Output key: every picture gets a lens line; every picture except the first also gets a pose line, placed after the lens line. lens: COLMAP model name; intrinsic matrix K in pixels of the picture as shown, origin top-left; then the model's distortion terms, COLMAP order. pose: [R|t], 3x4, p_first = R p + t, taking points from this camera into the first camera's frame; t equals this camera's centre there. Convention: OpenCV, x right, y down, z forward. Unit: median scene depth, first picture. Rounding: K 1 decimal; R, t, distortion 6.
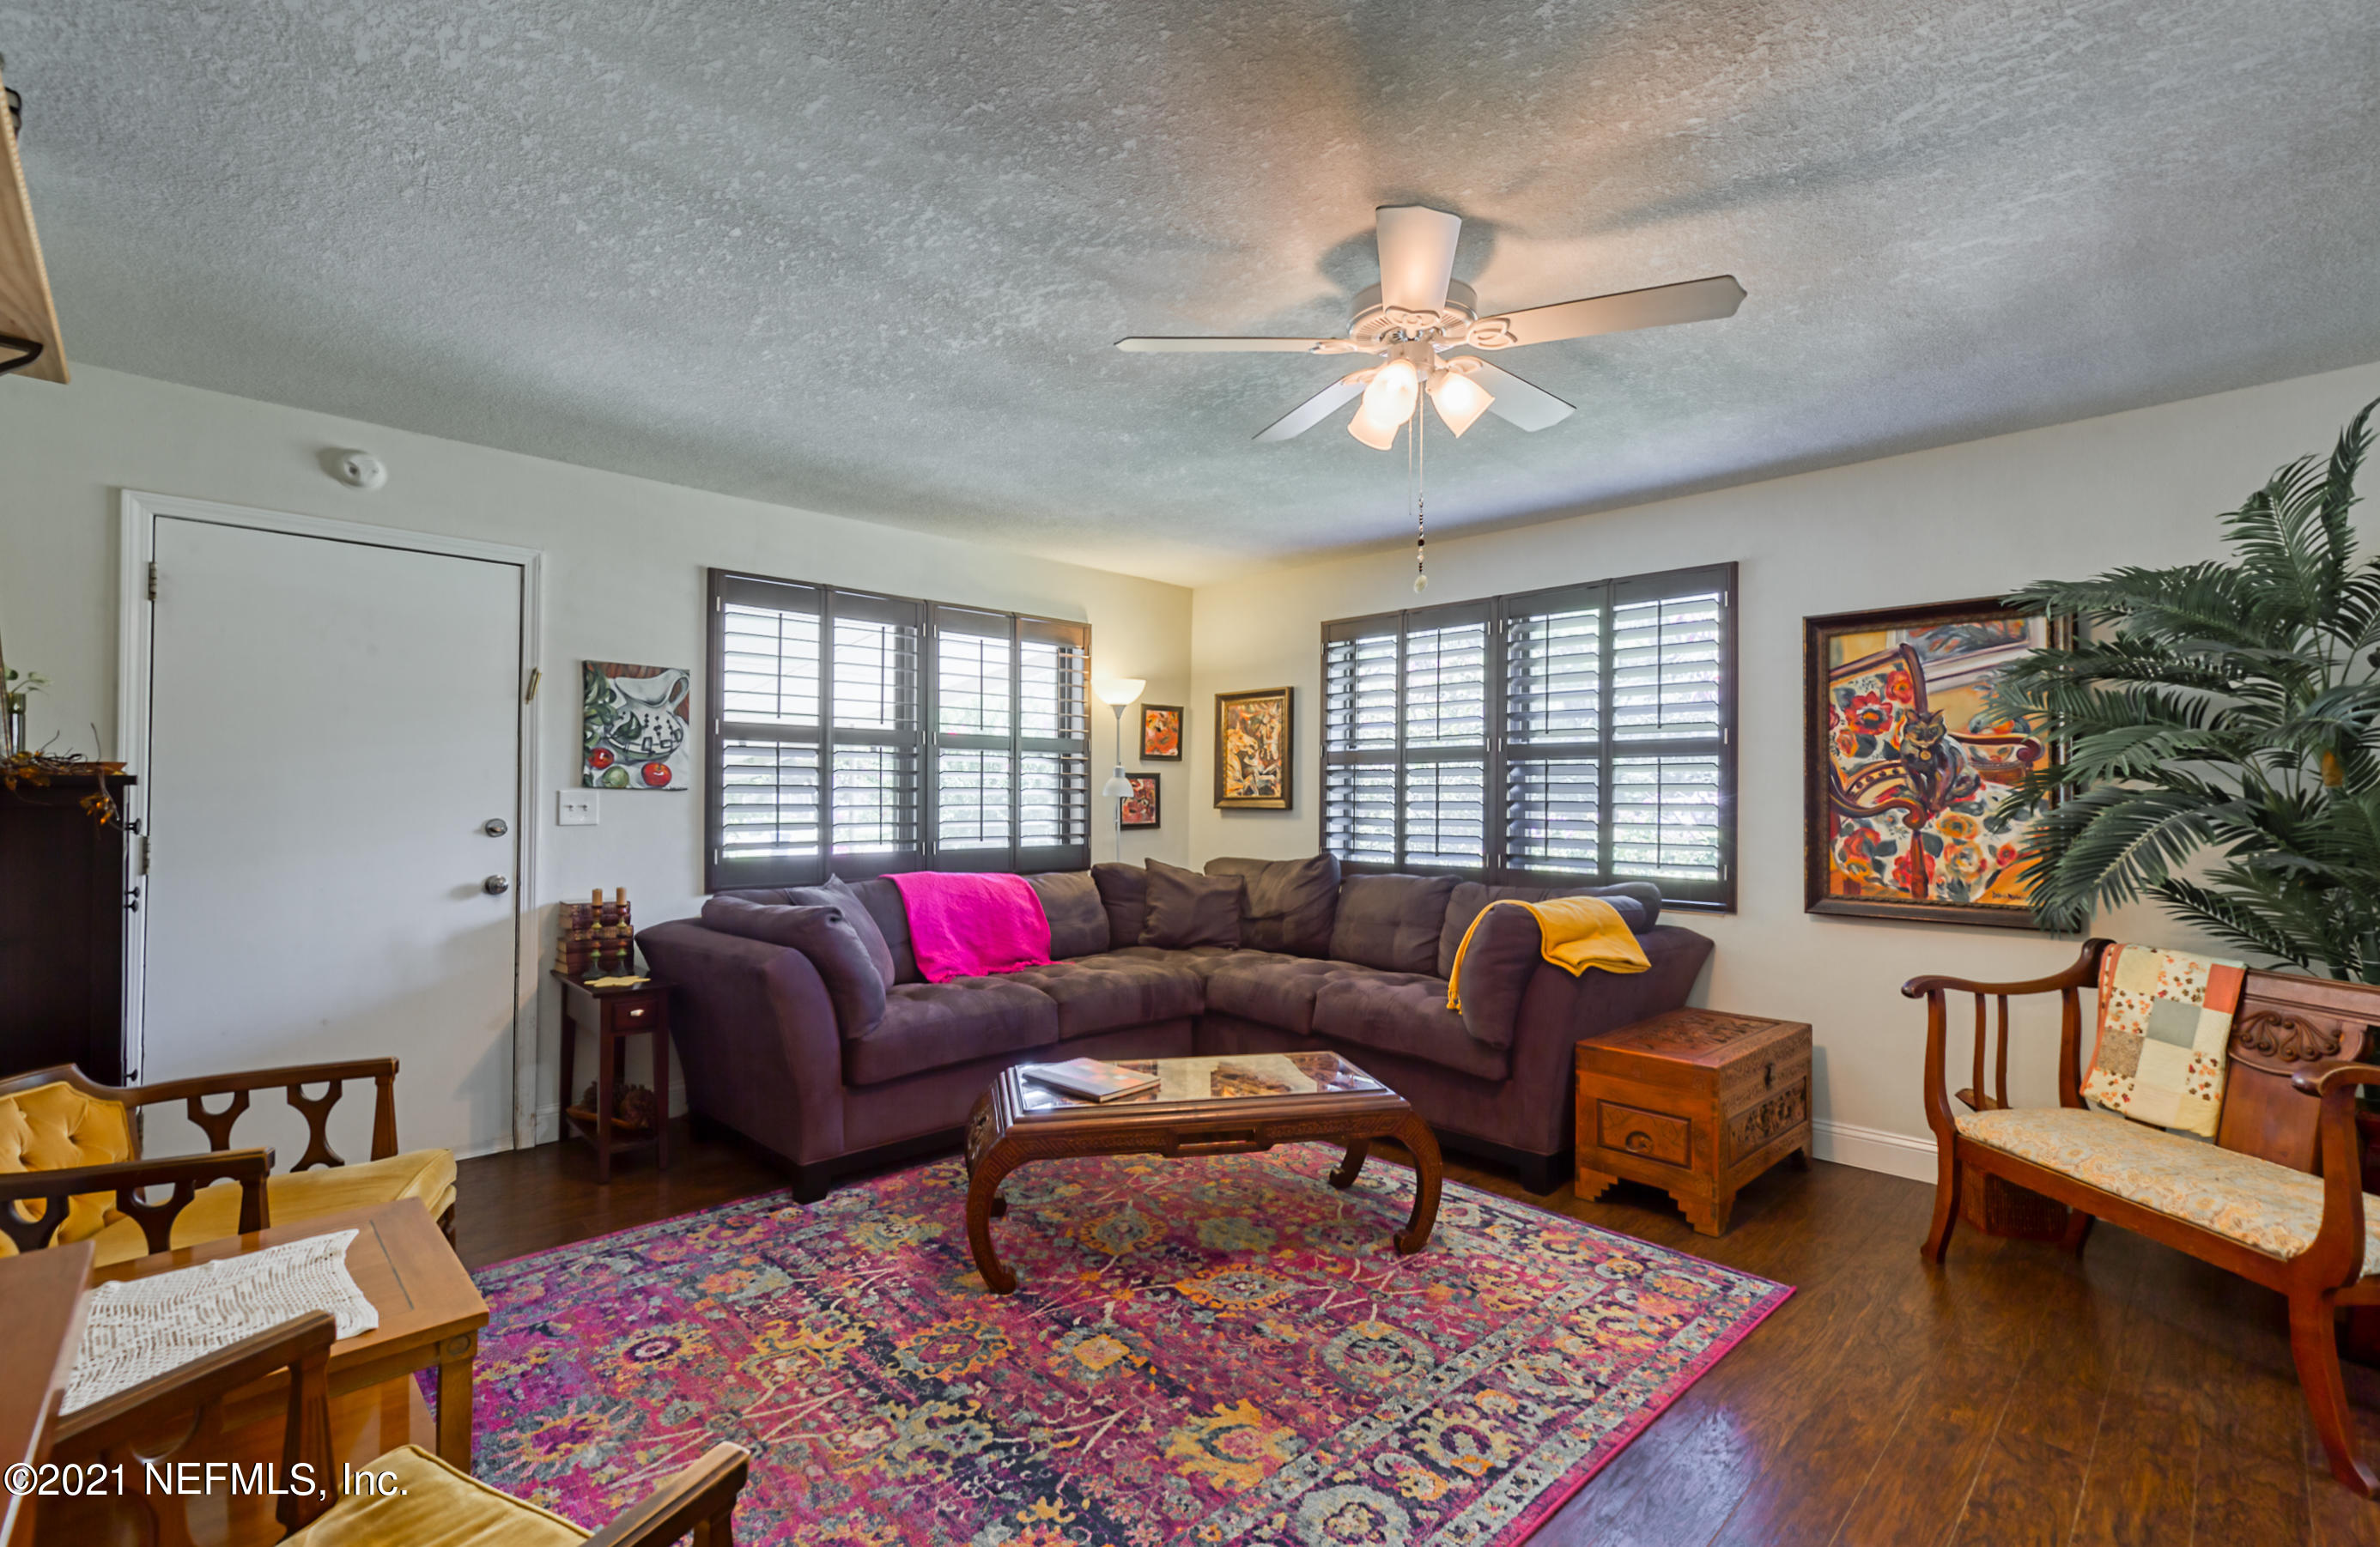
lens RADIAL K [[1058.8, 0, 1186.5], [0, 1058.8, 757.1], [0, 0, 1]] dist [0.001565, 0.000202]
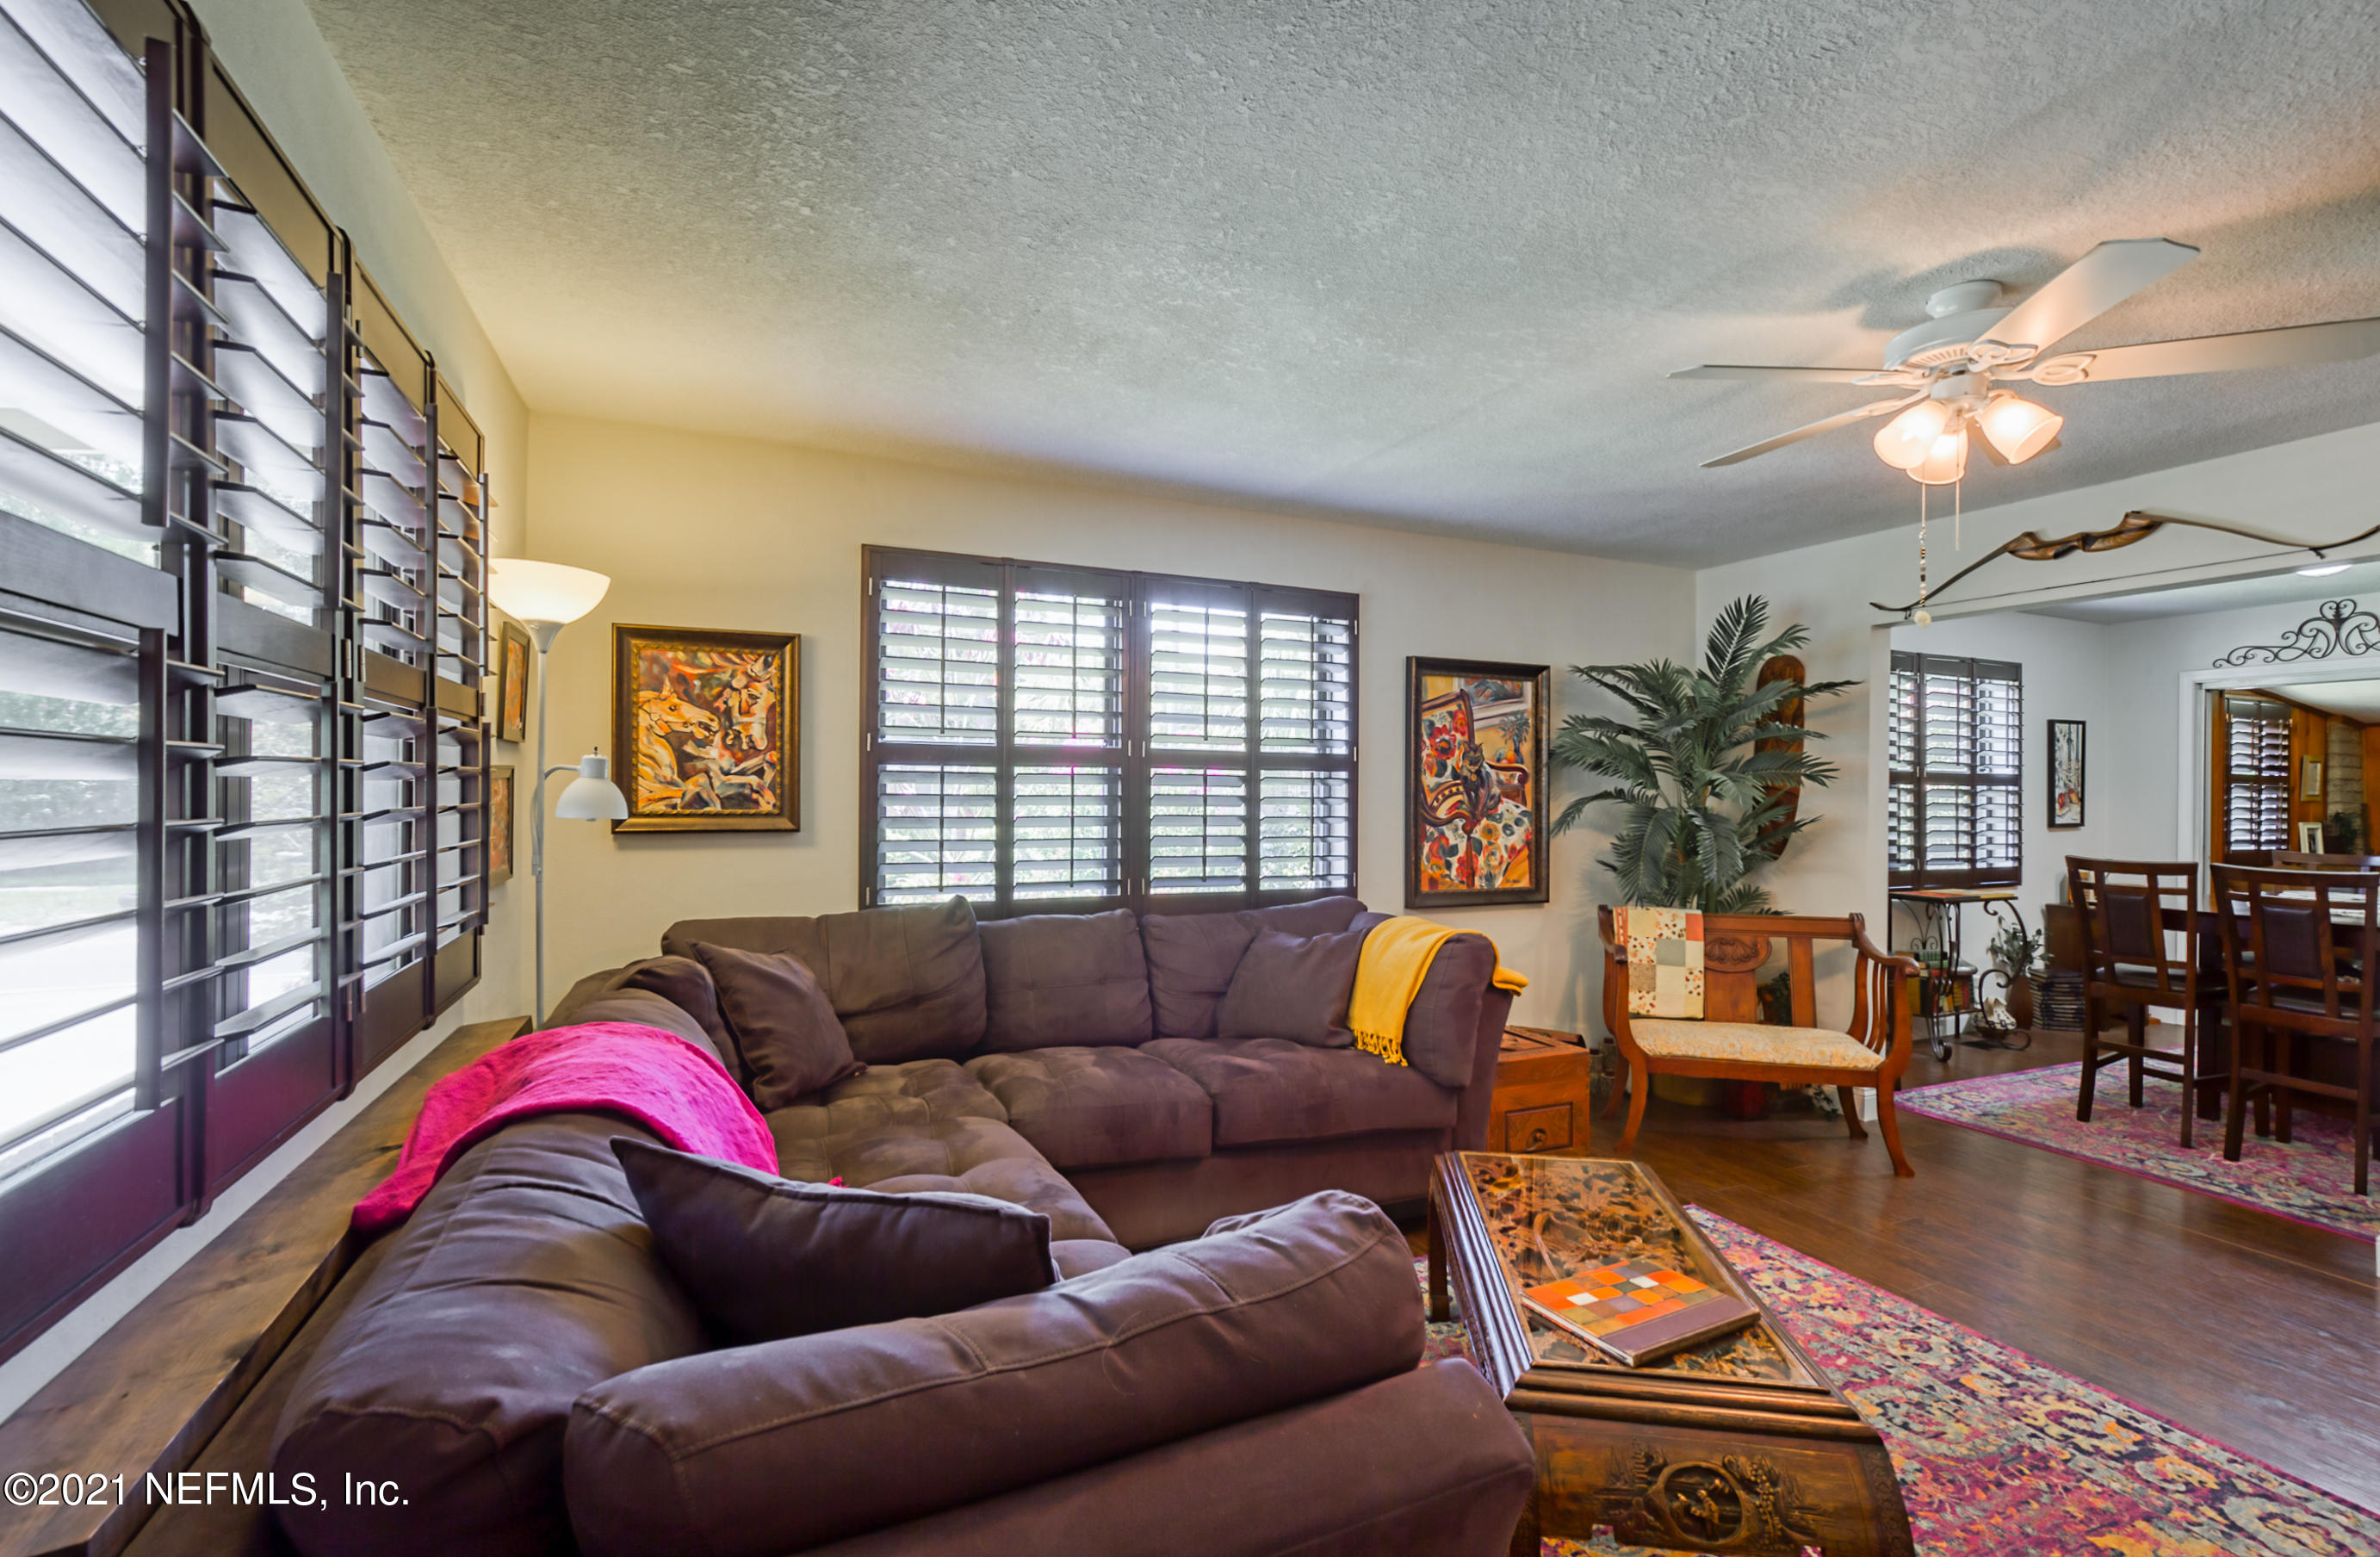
lens RADIAL K [[1058.4, 0, 1190.0], [0, 1058.4, 778.5], [0, 0, 1]] dist [-0.003458, 0.008203]
pose [[0.340914, 0.008426, 0.940057, -0.627581], [-0.043668, 0.999022, 0.006882, 0.005779], [-0.939080, -0.043397, 0.340948, 0.870769]]
